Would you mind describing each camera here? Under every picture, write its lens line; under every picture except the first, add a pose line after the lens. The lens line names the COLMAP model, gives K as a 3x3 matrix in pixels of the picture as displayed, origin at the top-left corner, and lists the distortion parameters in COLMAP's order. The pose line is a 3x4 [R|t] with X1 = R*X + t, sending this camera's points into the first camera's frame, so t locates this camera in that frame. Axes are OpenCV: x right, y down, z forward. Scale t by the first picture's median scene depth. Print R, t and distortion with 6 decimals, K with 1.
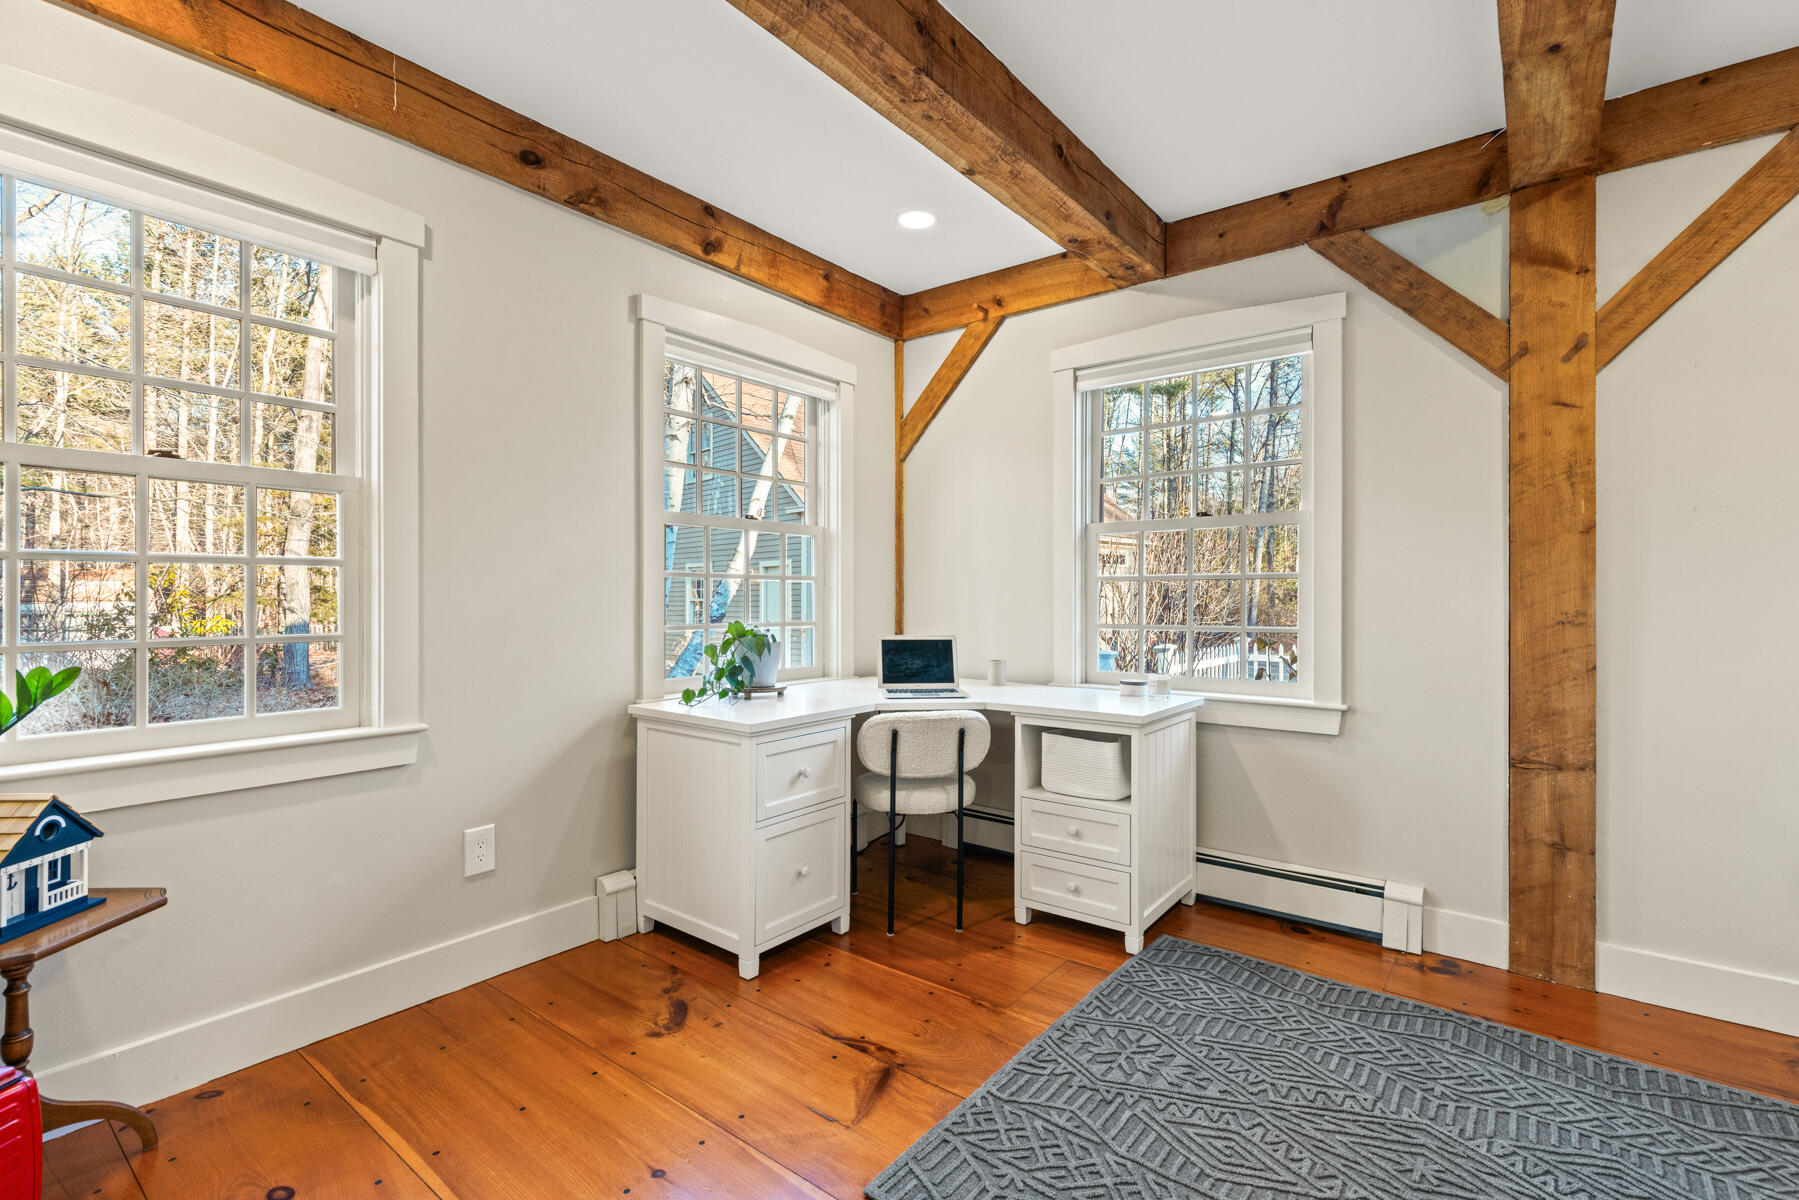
lens RADIAL K [[808.9, 0, 918.3], [0, 808.9, 598.5], [0, 0, 1]] dist [0.009899, -0.001453]
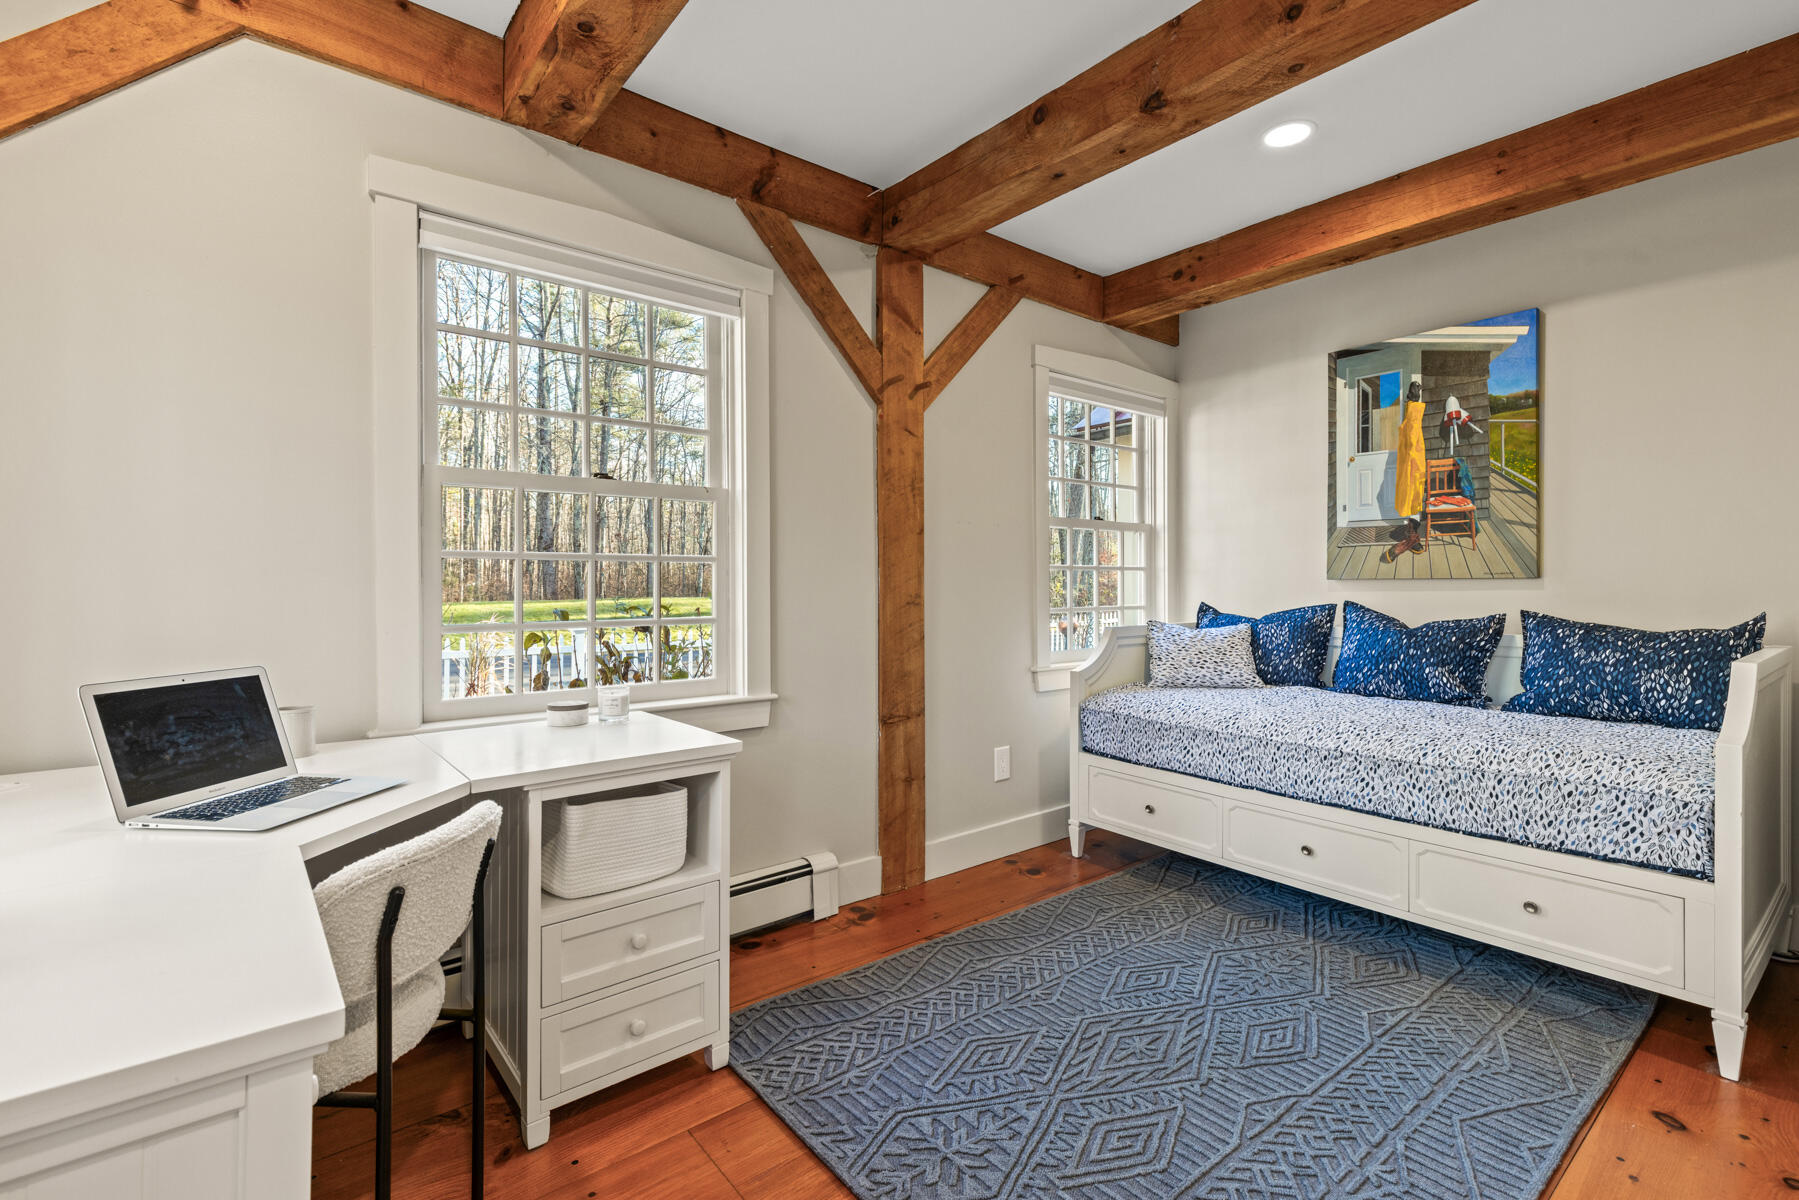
lens RADIAL K [[808.9, 0, 910.3], [0, 808.9, 587.7], [0, 0, 1]] dist [0.009899, -0.001453]
pose [[0.231353, -0.004913, 0.972858, -0.428618], [0.004440, 0.999982, 0.003994, 0.000512], [-0.972860, 0.003396, 0.231370, 0.688488]]
